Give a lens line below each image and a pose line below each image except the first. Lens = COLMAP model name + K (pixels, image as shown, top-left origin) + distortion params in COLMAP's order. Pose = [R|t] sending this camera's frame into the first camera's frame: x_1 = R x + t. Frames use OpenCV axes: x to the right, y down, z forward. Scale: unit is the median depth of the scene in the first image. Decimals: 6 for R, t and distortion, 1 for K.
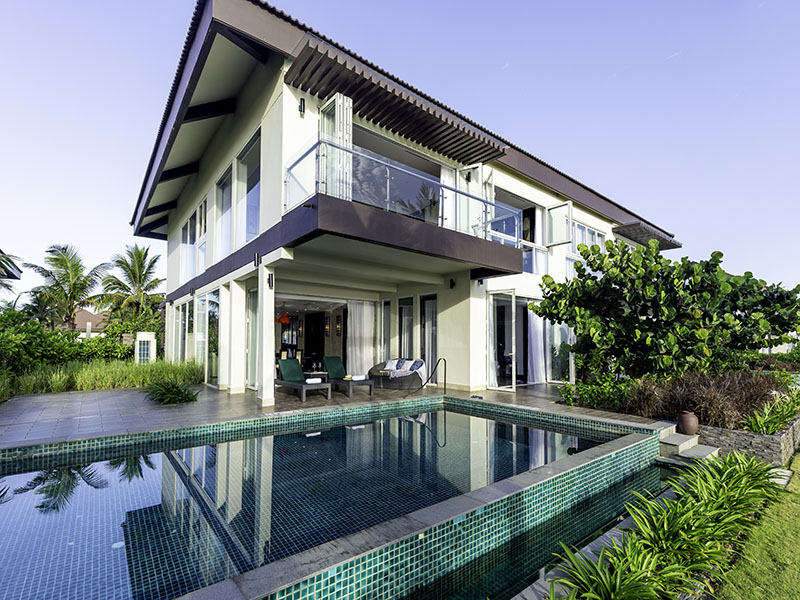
lens RADIAL K [[366.7, 0, 415.6], [0, 366.7, 331.1], [0, 0, 1]] dist [0.000597, -0.000156]
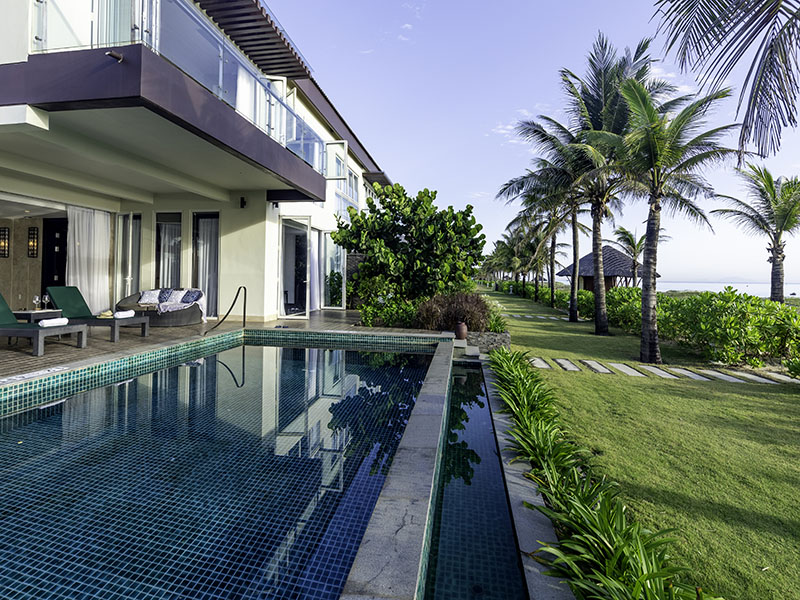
lens RADIAL K [[360.4, 0, 400.2], [0, 360.4, 269.5], [0, 0, 1]] dist [-0.000177, -0.000508]
pose [[0.767549, 0.016035, 0.640790, -0.157034], [-0.029372, 0.999517, 0.010170, 0.011664], [-0.640317, -0.026627, 0.767649, 0.080616]]
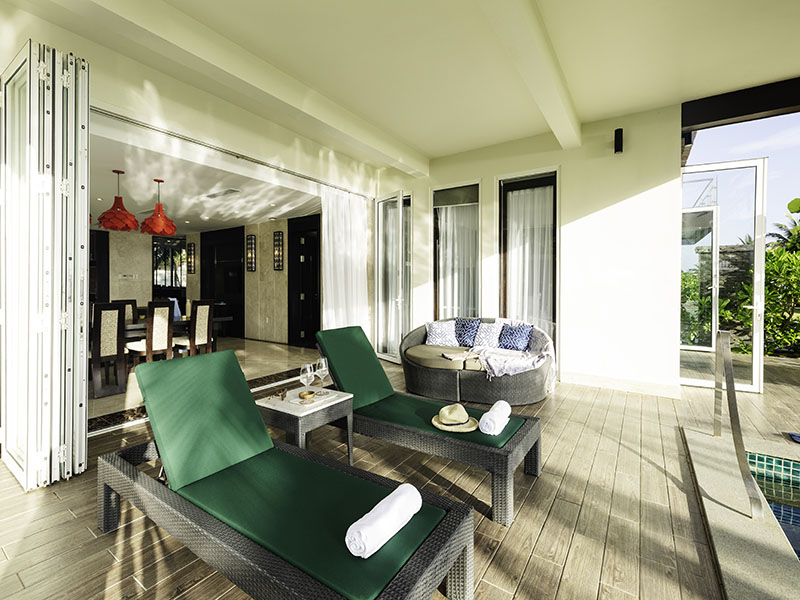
lens RADIAL K [[353.9, 0, 399.6], [0, 353.9, 283.3], [0, 0, 1]] dist [0.000242, -0.000098]
pose [[0.967327, 0.000135, 0.253531, -0.233512], [-0.007436, 0.999585, 0.027841, 0.021679], [-0.253422, -0.028817, 0.966926, 0.642503]]
